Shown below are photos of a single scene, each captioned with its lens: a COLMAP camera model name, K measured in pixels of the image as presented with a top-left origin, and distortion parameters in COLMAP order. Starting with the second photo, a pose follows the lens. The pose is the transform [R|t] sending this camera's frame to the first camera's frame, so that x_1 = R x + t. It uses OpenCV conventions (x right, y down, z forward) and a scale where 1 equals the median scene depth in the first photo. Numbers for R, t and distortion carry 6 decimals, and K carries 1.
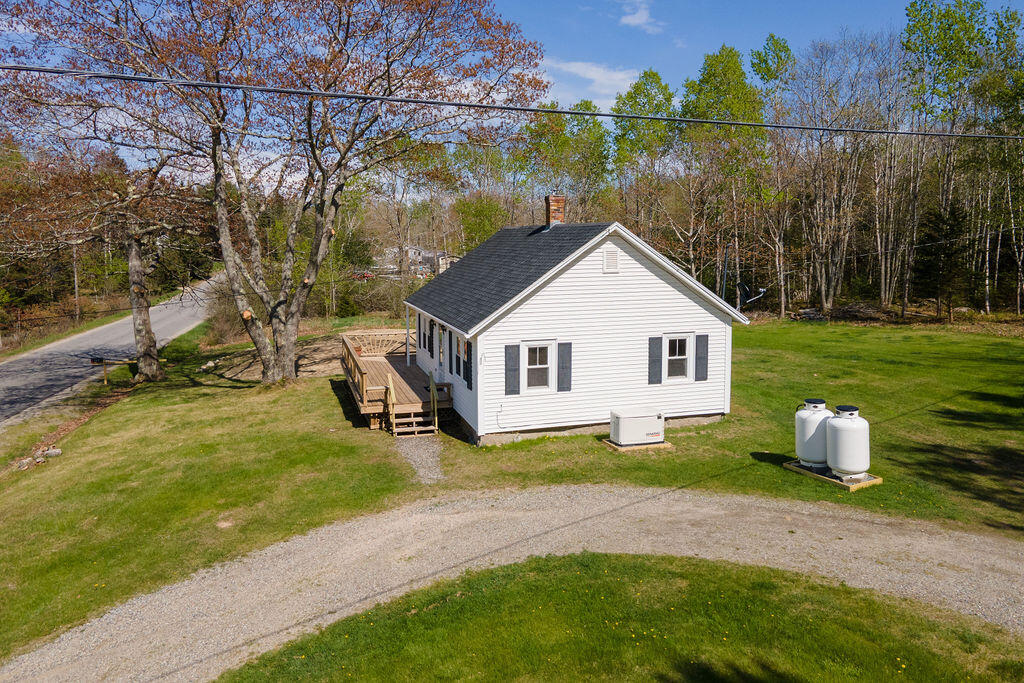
lens RADIAL K [[711.7, 0, 512.0], [0, 711.7, 341.5], [0, 0, 1]] dist [0.002504, 0.000667]
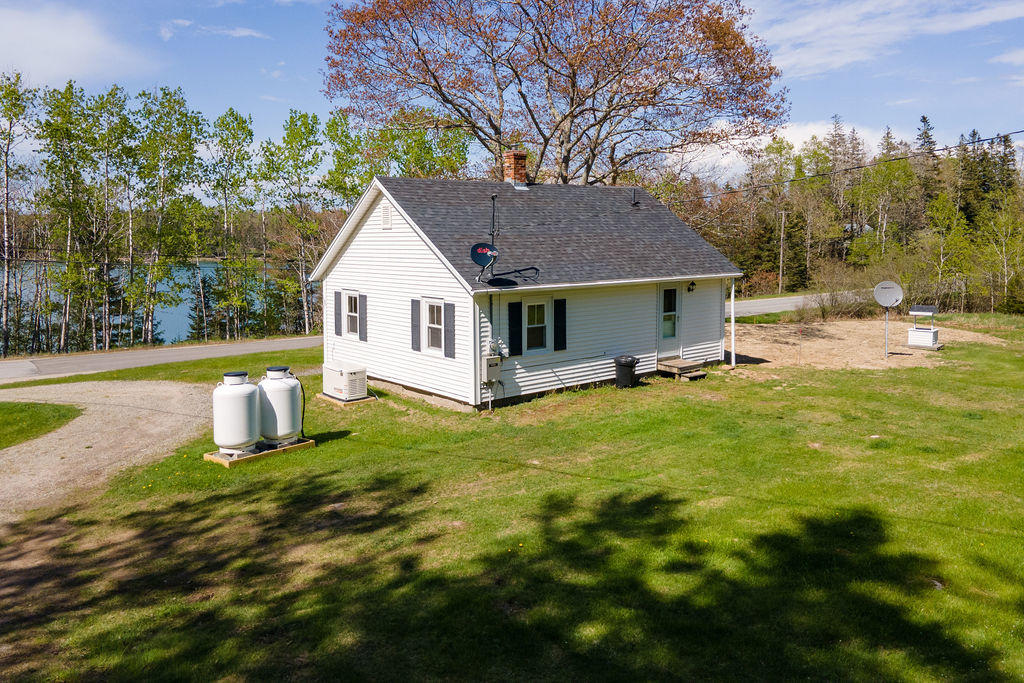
lens RADIAL K [[711.7, 0, 512.0], [0, 711.7, 341.5], [0, 0, 1]] dist [0.002504, 0.000667]
pose [[0.408484, 0.123623, -0.904355, 1.080790], [-0.122357, 0.989260, 0.079963, -0.040841], [0.904527, 0.077991, 0.419223, 0.727473]]
